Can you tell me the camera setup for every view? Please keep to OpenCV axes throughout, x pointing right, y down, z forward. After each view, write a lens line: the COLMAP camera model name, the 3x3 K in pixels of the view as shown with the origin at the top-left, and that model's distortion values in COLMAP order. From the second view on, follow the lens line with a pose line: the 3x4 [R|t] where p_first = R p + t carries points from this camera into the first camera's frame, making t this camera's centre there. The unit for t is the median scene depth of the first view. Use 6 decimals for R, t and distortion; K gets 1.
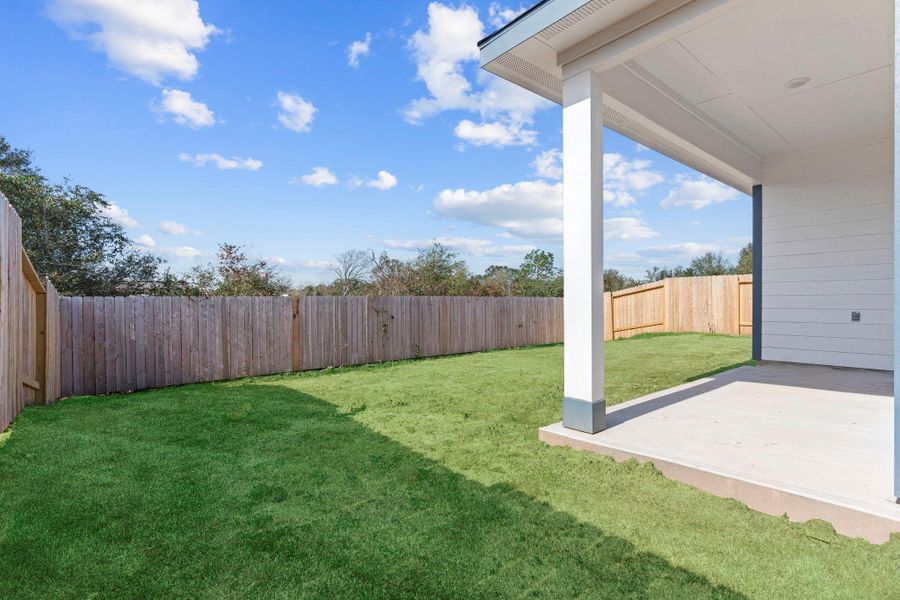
lens RADIAL K [[433.7, 0, 446.4], [0, 433.7, 297.9], [0, 0, 1]] dist [-0.000430, -0.002738]
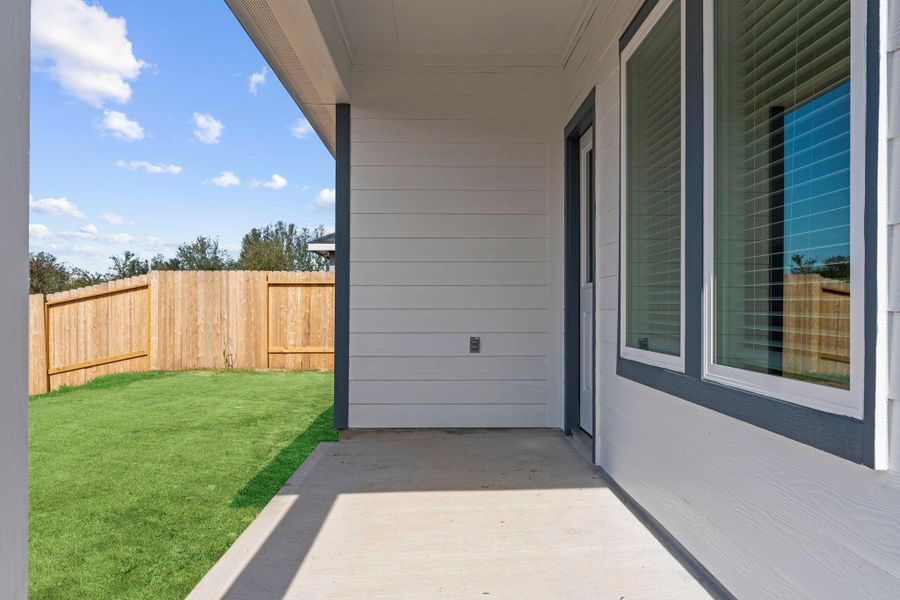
lens RADIAL K [[709.1, 0, 447.5], [0, 709.1, 298.7], [0, 0, 1]] dist [-0.003085, -0.003774]
pose [[0.634533, 0.014297, 0.772763, 0.051003], [-0.008159, 0.999897, -0.011800, -0.003654], [-0.772853, 0.001182, 0.634585, 0.143894]]
